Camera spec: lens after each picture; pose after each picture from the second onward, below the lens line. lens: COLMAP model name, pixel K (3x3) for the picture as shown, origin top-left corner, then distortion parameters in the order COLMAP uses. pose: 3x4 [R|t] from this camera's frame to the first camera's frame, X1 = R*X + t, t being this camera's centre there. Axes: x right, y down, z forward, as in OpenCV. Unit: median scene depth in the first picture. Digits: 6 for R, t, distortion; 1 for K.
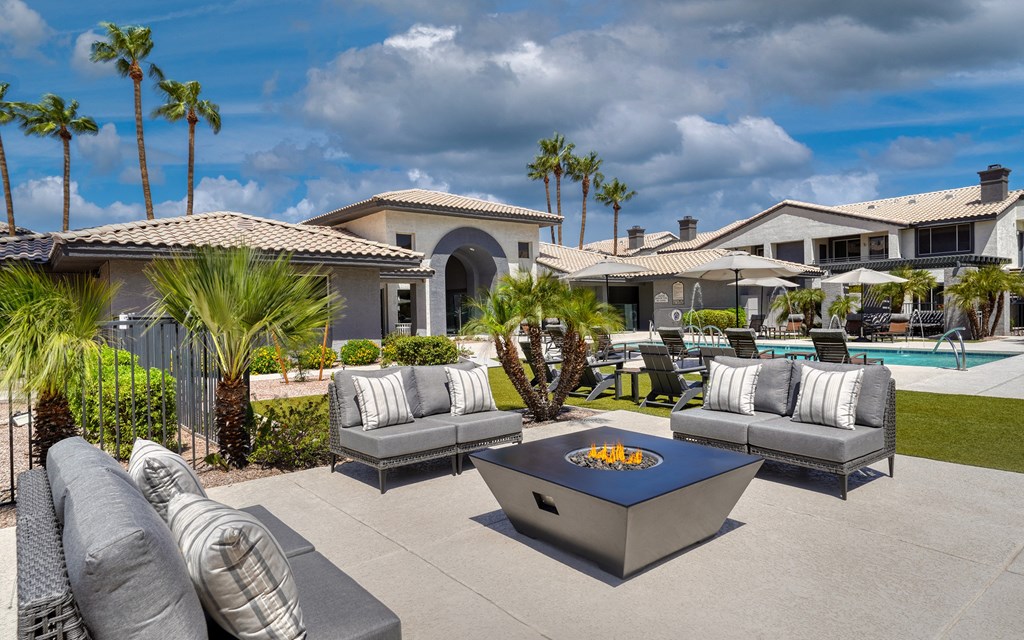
lens RADIAL K [[586.8, 0, 512.0], [0, 586.8, 320.0], [0, 0, 1]] dist [-0.000518, -0.000191]
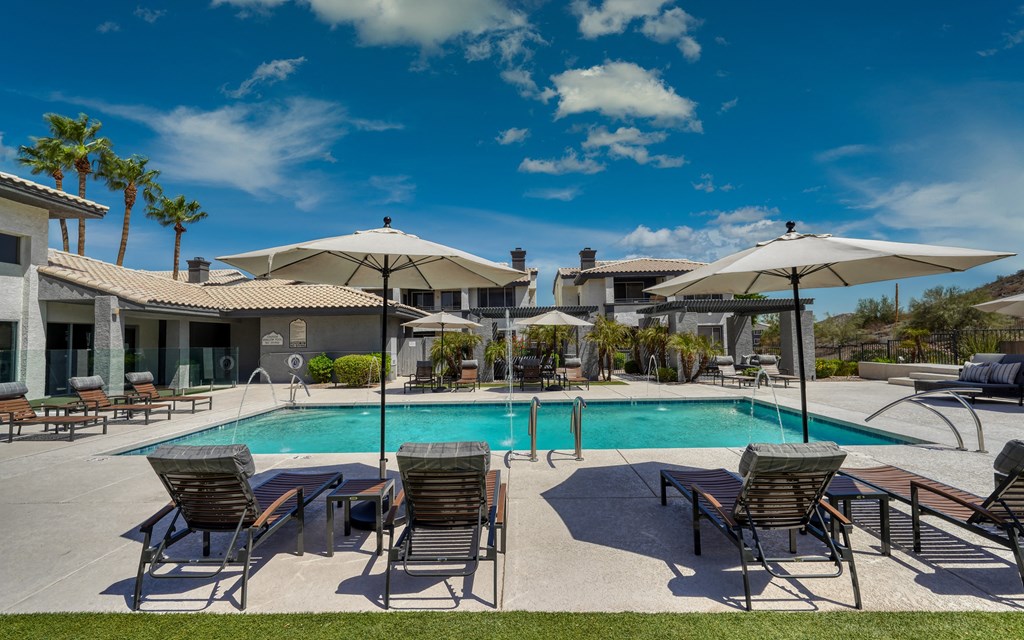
lens RADIAL K [[442.0, 0, 512.0], [0, 442.0, 320.0], [0, 0, 1]] dist [-0.004074, -0.000493]
pose [[0.636456, 0.048245, 0.769803, 0.004564], [0.016705, 0.996946, -0.076292, -0.008668], [-0.771132, 0.061416, 0.633706, 0.250659]]
